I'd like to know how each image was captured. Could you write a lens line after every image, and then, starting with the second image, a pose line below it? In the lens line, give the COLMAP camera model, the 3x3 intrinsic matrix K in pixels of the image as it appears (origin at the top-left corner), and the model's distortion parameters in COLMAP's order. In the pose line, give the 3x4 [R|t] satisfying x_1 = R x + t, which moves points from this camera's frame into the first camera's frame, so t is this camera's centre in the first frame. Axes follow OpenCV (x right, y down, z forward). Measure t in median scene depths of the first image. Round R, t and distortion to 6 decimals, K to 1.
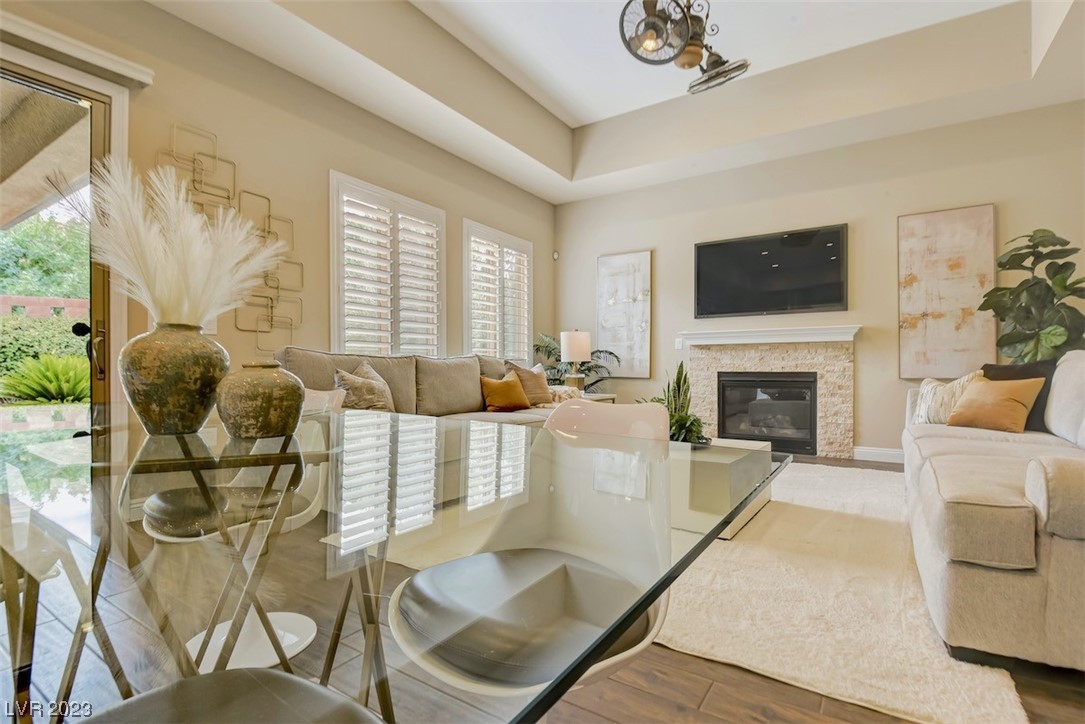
lens RADIAL K [[511.2, 0, 545.5], [0, 511.2, 374.6], [0, 0, 1]] dist [0.001107, -0.013658]
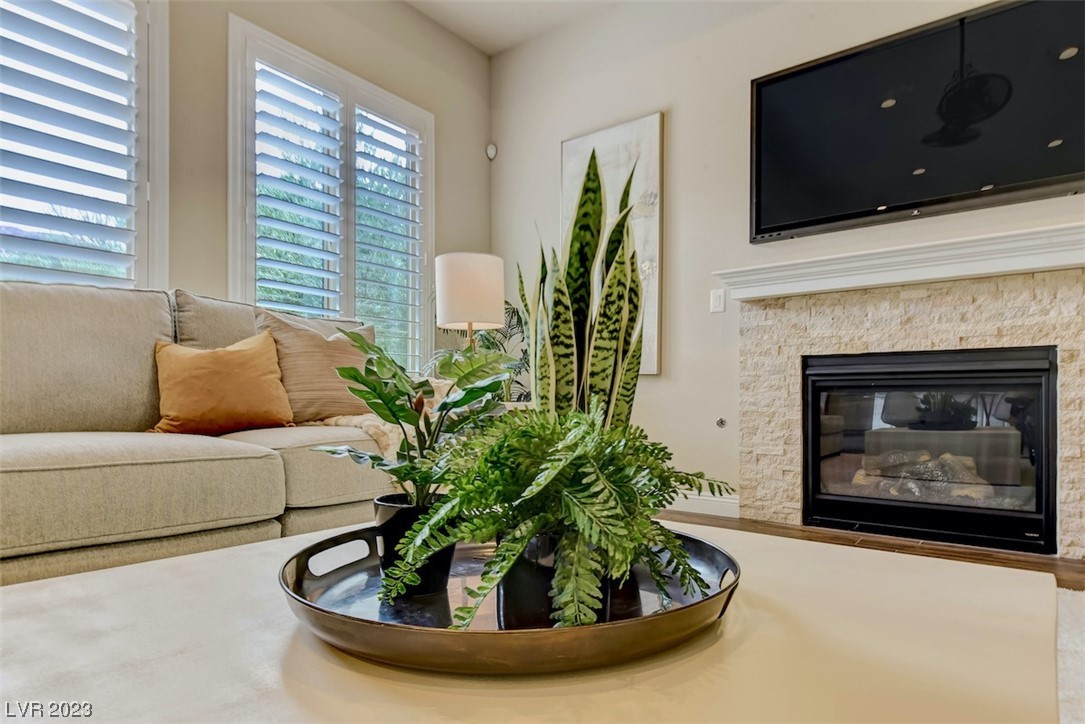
lens RADIAL K [[605.8, 0, 550.2], [0, 605.8, 398.1], [0, 0, 1]] dist [0.013614, -0.007336]
pose [[0.996926, 0.003312, -0.078284, 0.177078], [-0.004421, 0.999892, -0.013986, 0.045356], [0.078229, 0.014289, 0.996833, 0.504635]]
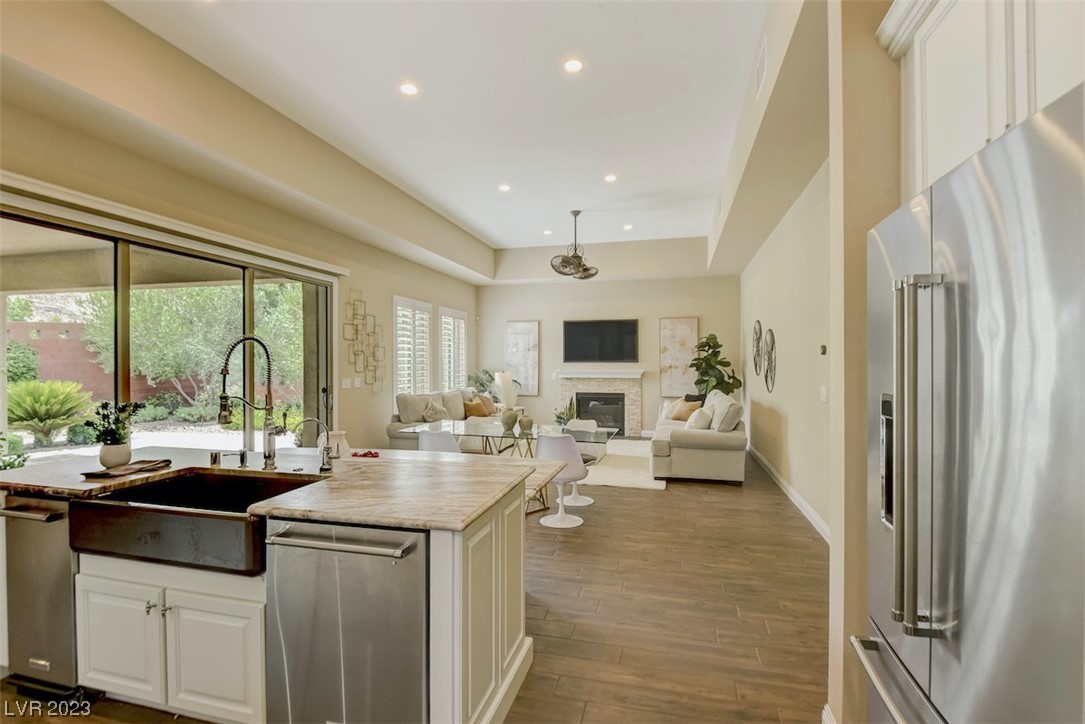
lens RADIAL K [[511.2, 0, 547.6], [0, 511.2, 367.5], [0, 0, 1]] dist [0.001107, -0.013658]
pose [[0.945683, -0.000647, 0.325090, -0.391901], [0.002471, 0.999983, -0.005199, -0.095455], [-0.325082, 0.005719, 0.945669, -0.769605]]
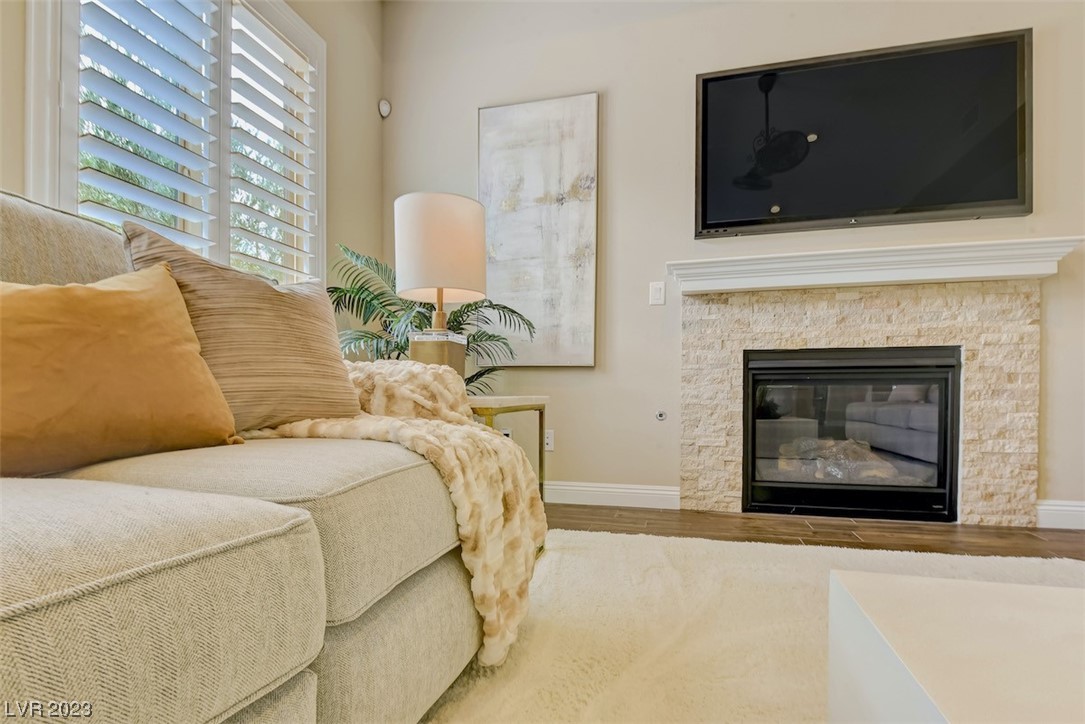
lens RADIAL K [[511.2, 0, 551.7], [0, 511.2, 402.2], [0, 0, 1]] dist [0.001107, -0.013658]
pose [[0.949943, -0.004017, 0.312397, 0.024249], [0.002935, 0.999988, 0.003933, 0.044812], [-0.312409, -0.002820, 0.949943, 0.685854]]
